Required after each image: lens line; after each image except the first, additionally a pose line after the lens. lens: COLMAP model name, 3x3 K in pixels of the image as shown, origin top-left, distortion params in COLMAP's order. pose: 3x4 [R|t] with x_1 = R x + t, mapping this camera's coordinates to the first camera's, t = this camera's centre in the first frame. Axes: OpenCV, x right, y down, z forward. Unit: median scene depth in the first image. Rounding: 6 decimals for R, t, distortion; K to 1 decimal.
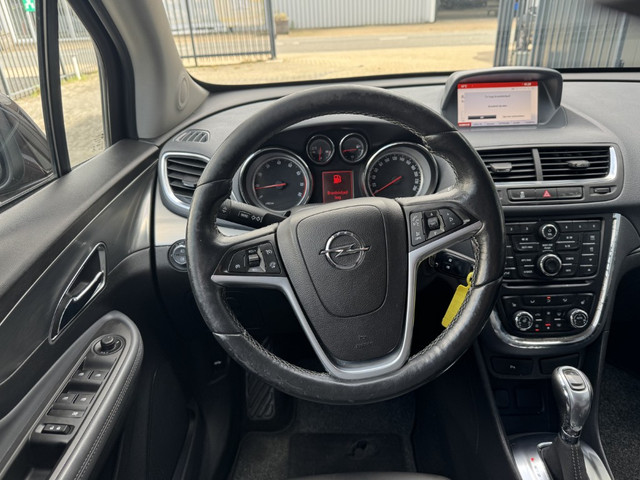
lens RADIAL K [[464.2, 0, 320.0], [0, 464.2, 240.0], [0, 0, 1]] dist [0.005973, -0.001503]
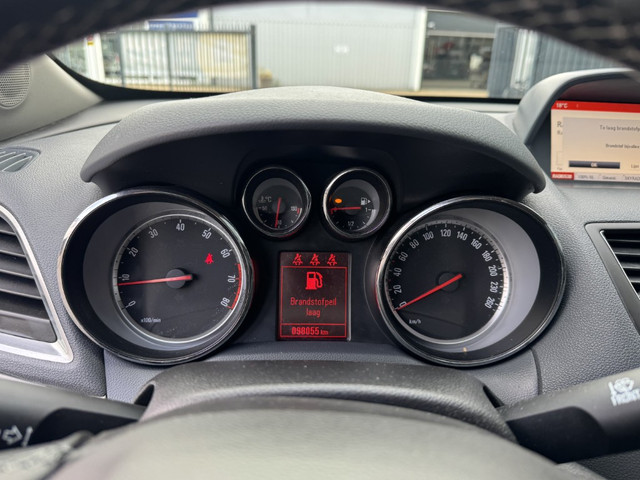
lens RADIAL K [[464.2, 0, 320.0], [0, 464.2, 240.0], [0, 0, 1]] dist [0.005973, -0.001503]
pose [[0.997071, 0.060718, 0.046510, 0.020366], [-0.054113, 0.989763, -0.132067, -0.103765], [-0.054053, 0.129163, 0.990149, 0.565840]]
